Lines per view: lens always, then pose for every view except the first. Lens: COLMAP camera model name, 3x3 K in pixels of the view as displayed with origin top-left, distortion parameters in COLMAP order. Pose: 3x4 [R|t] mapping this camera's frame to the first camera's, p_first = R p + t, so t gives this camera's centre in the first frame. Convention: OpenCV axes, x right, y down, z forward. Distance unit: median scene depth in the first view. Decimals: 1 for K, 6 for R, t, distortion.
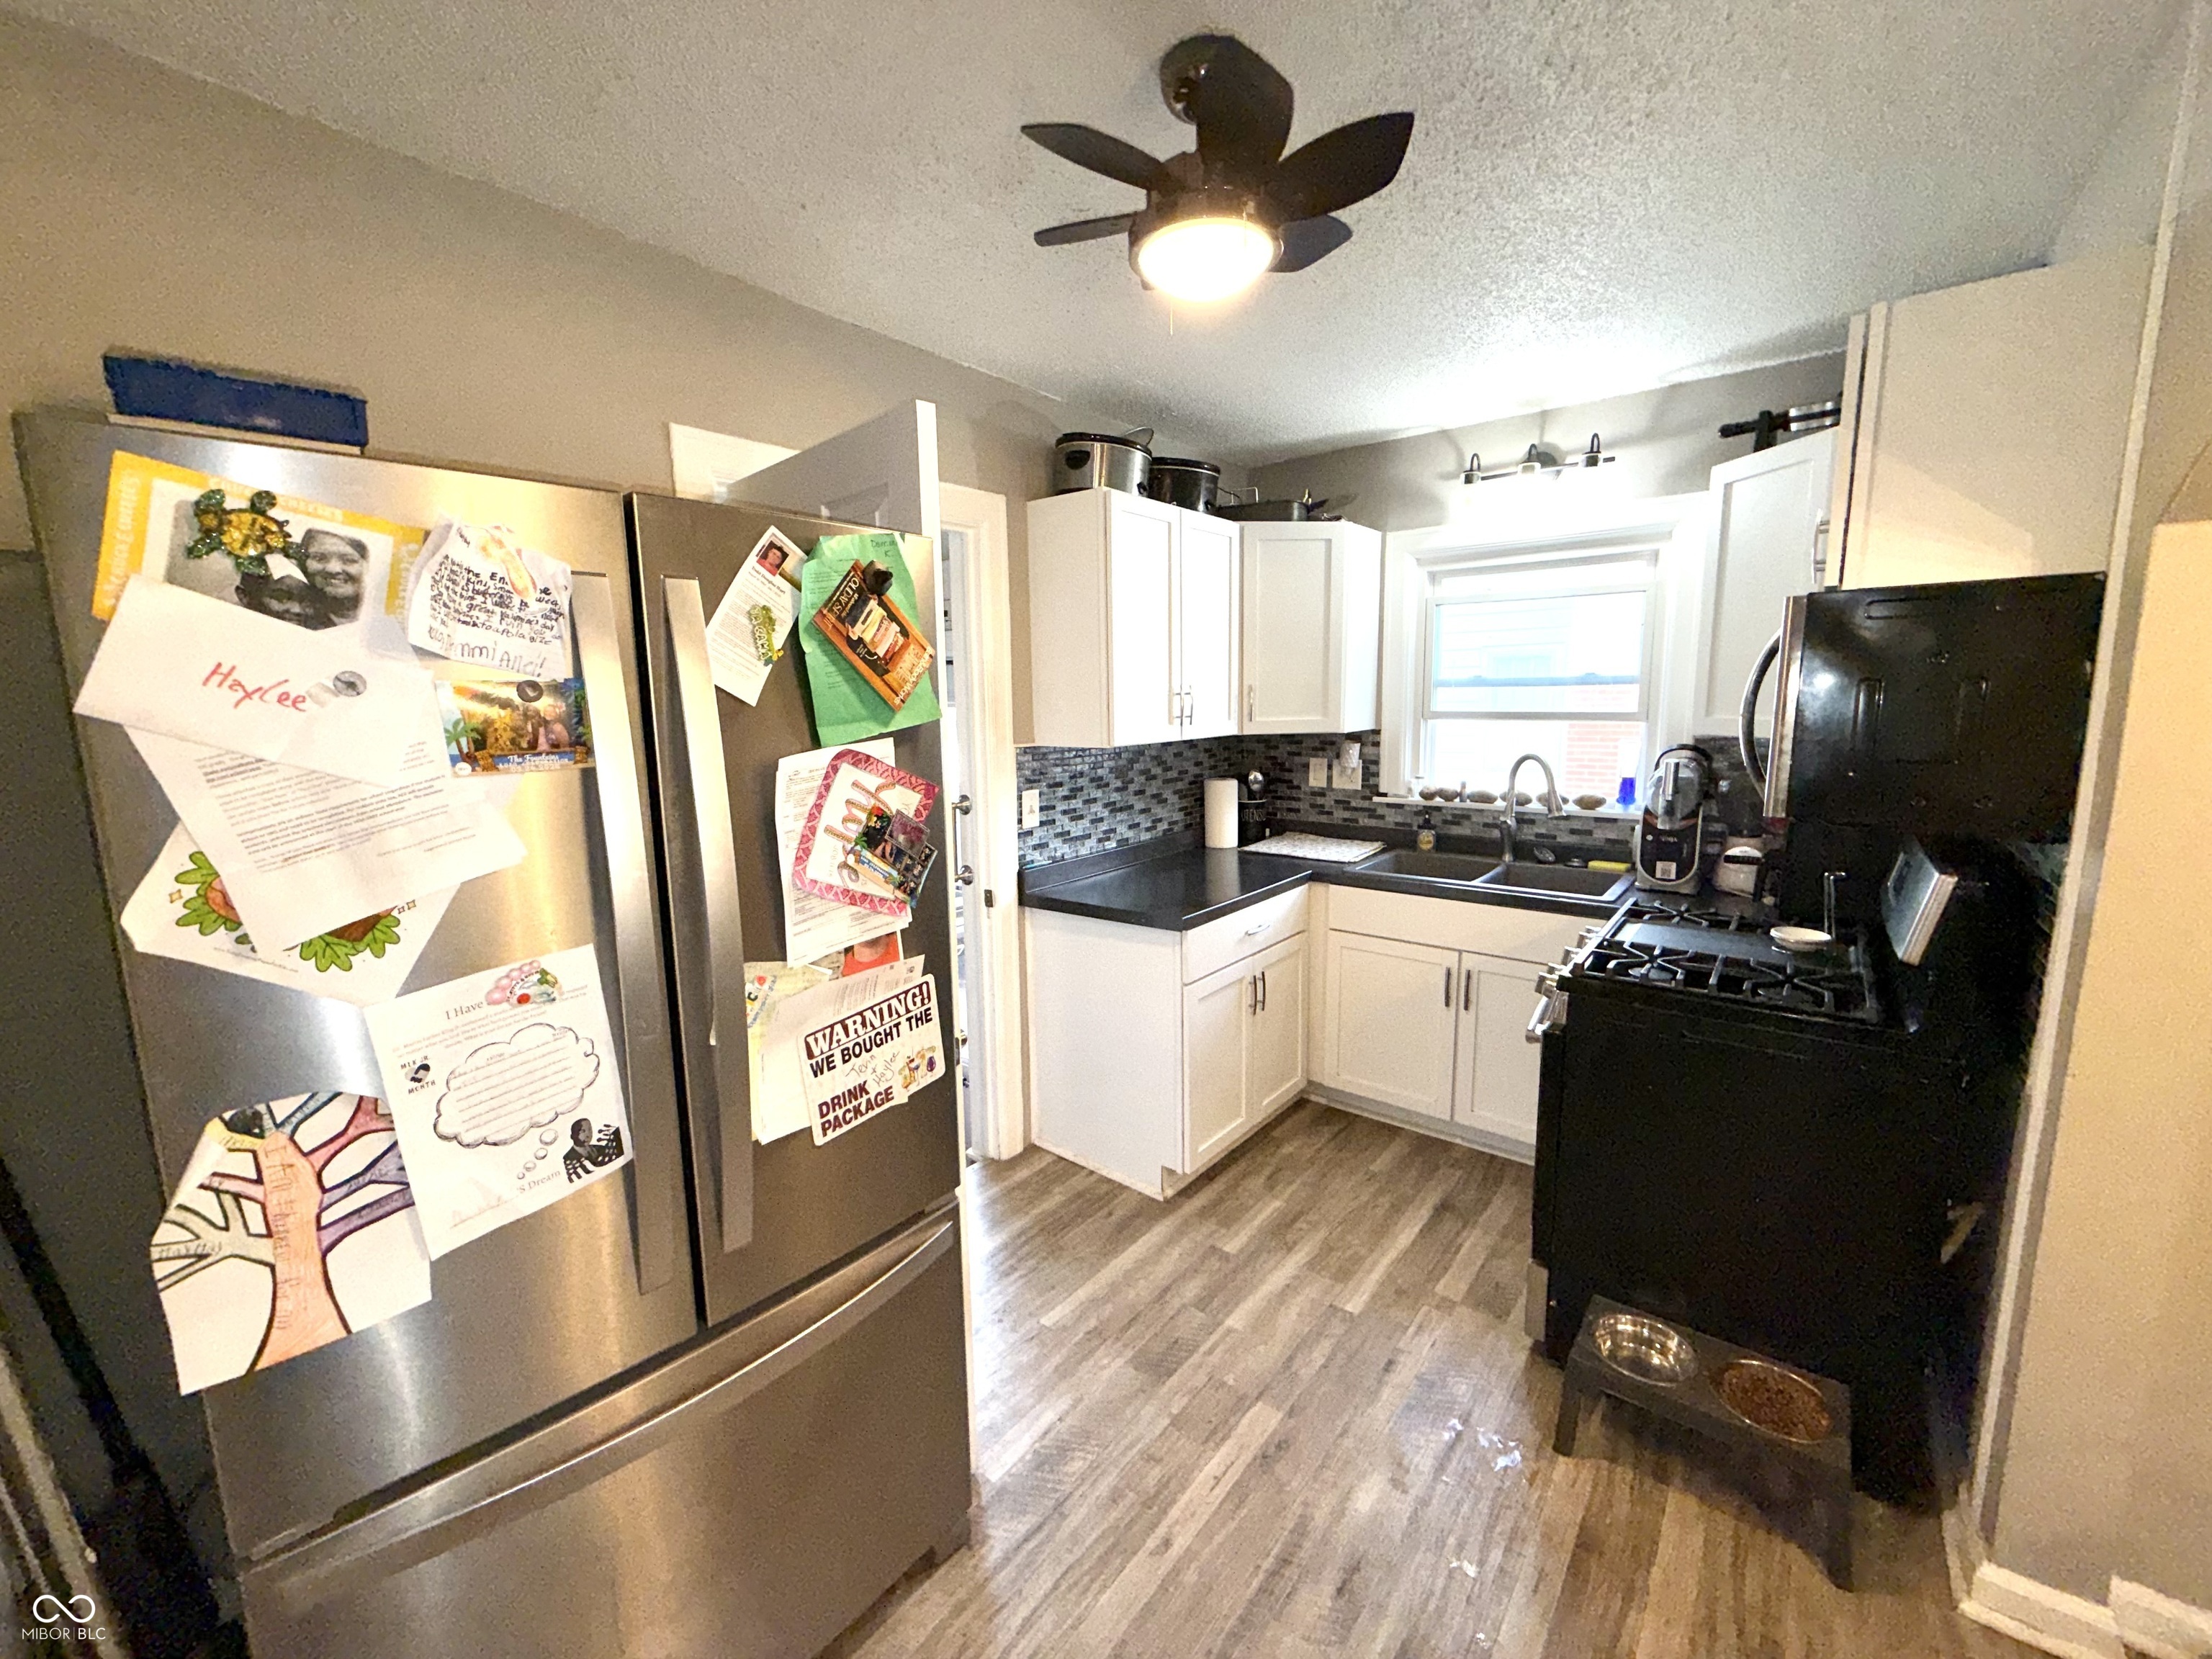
lens RADIAL K [[878.9, 0, 1106.0], [0, 878.9, 829.5], [0, 0, 1]] dist [-0.001544, -0.000145]
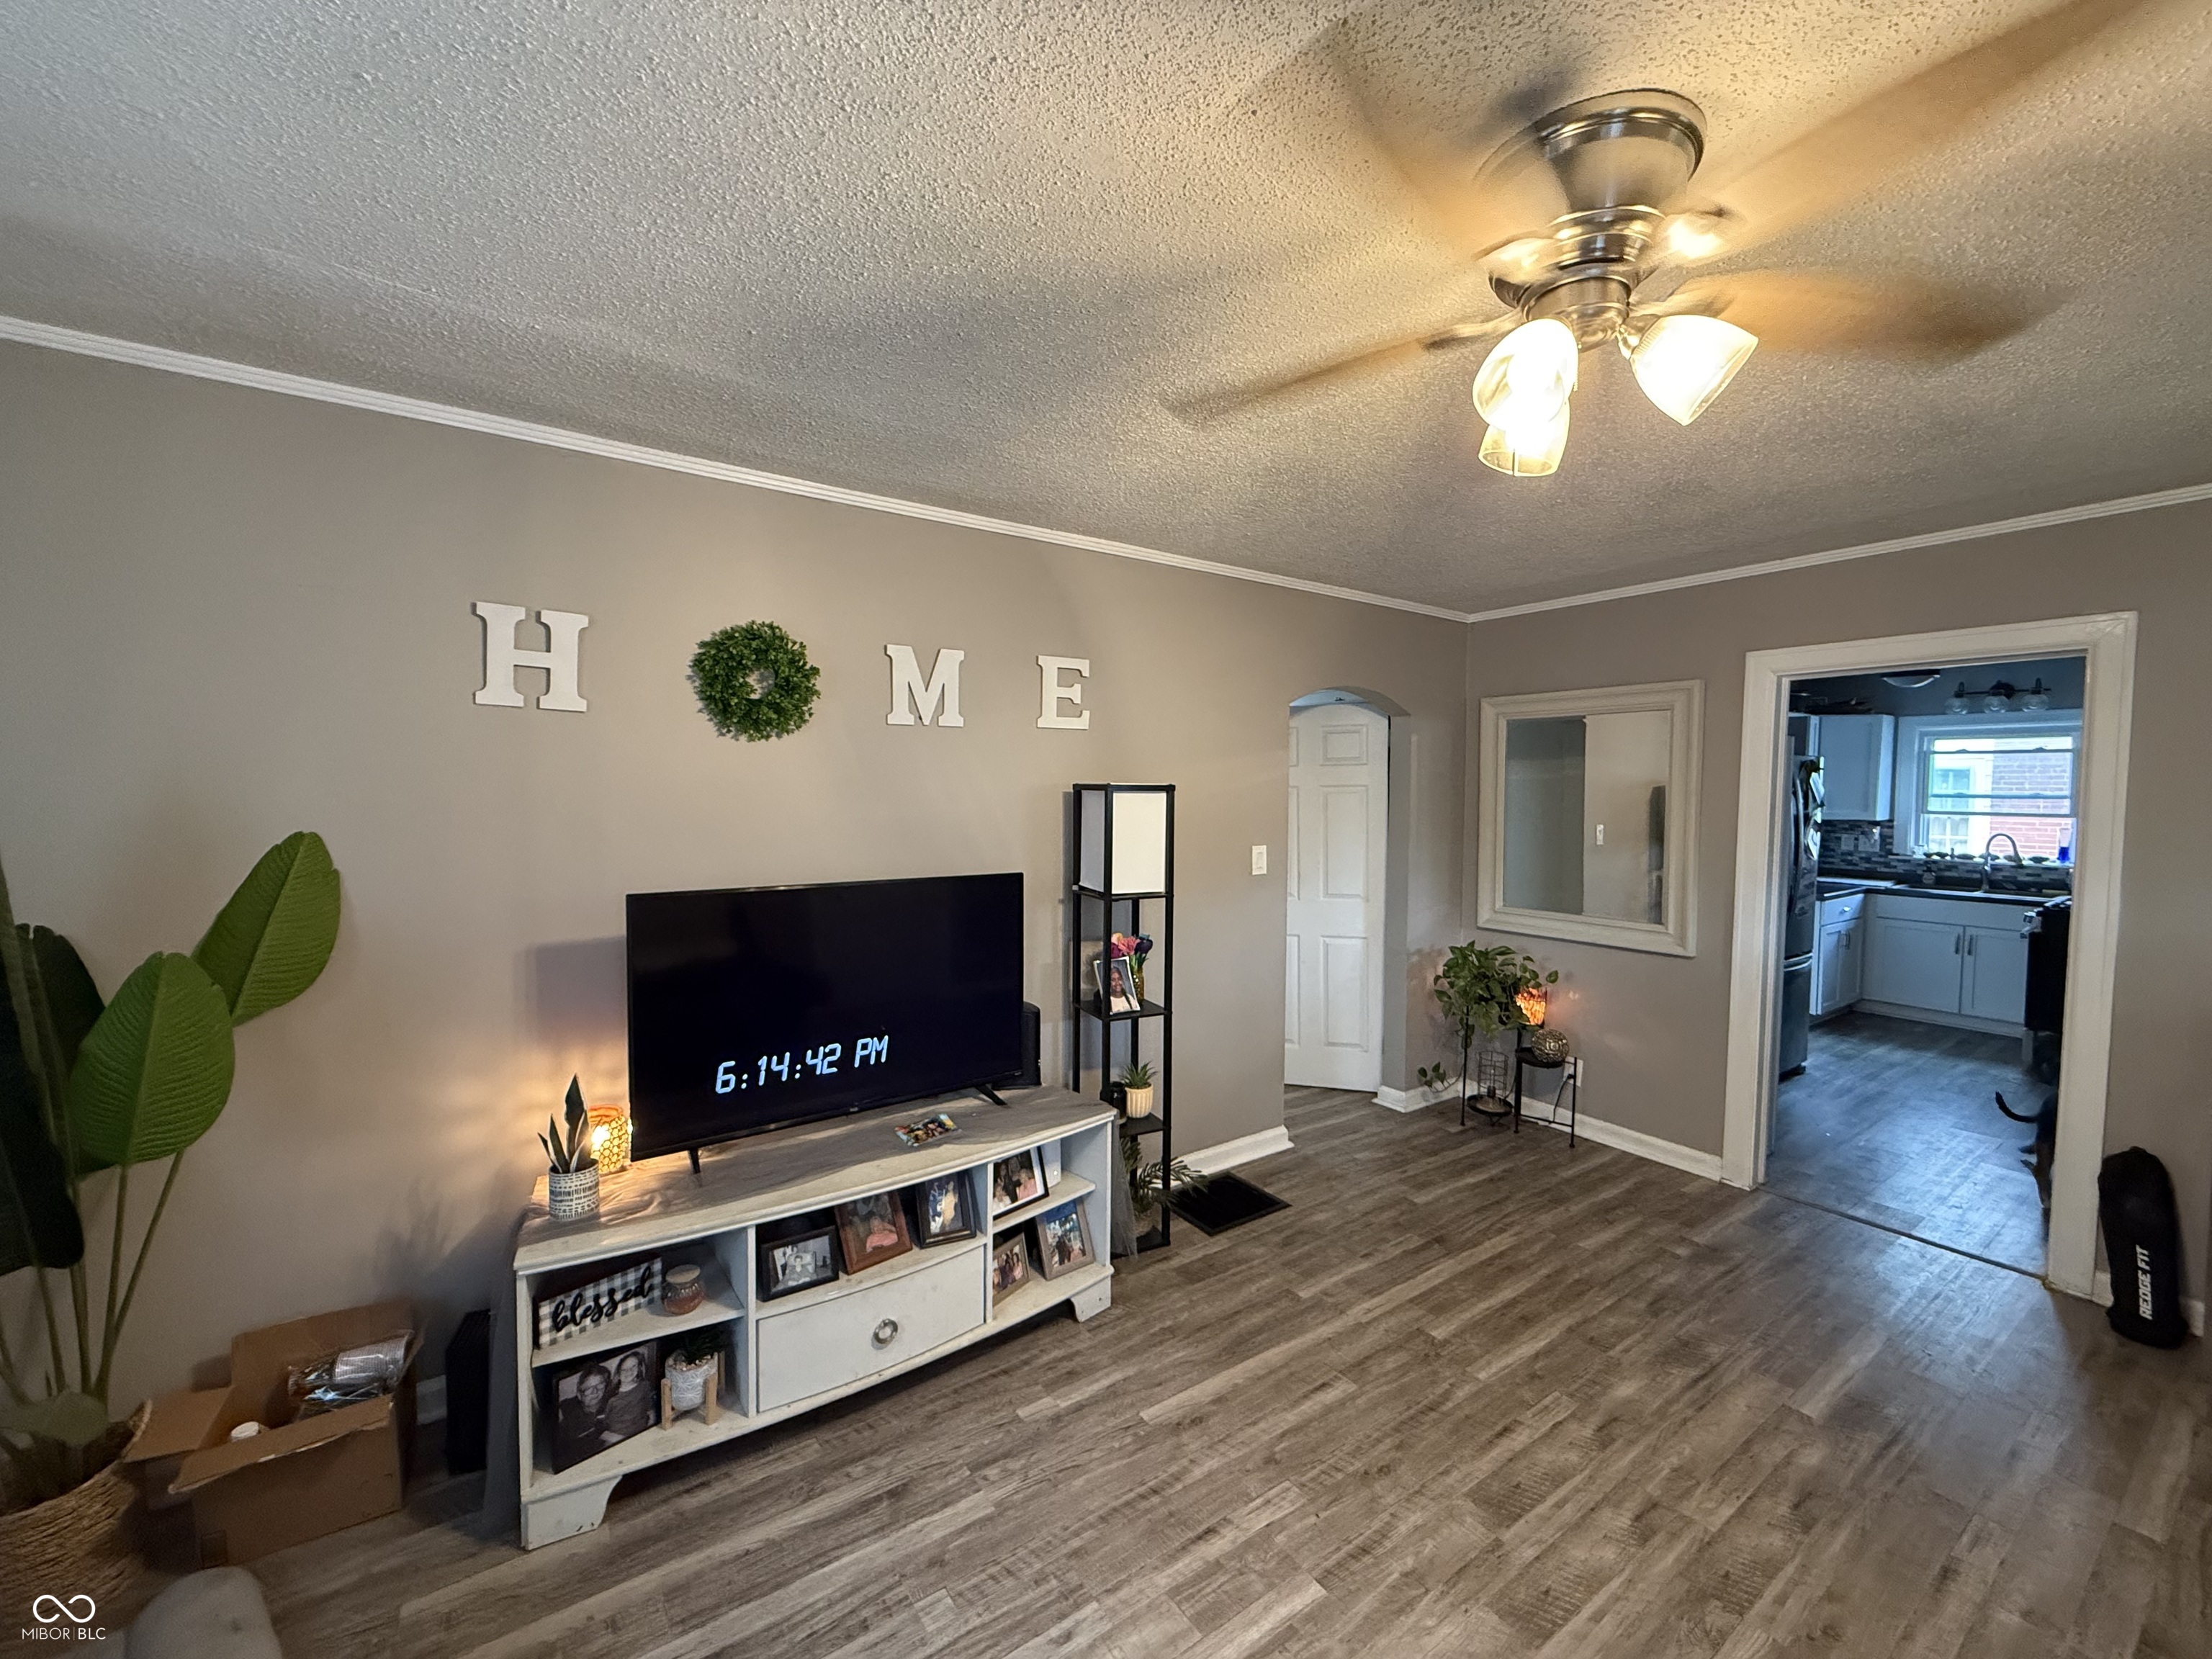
lens RADIAL K [[878.9, 0, 1106.0], [0, 878.9, 829.5], [0, 0, 1]] dist [-0.001544, -0.000145]
pose [[0.958476, 0.027480, -0.283848, -0.783229], [-0.055033, 0.994460, -0.089557, 0.171153], [0.279814, 0.101459, 0.954678, -1.278385]]
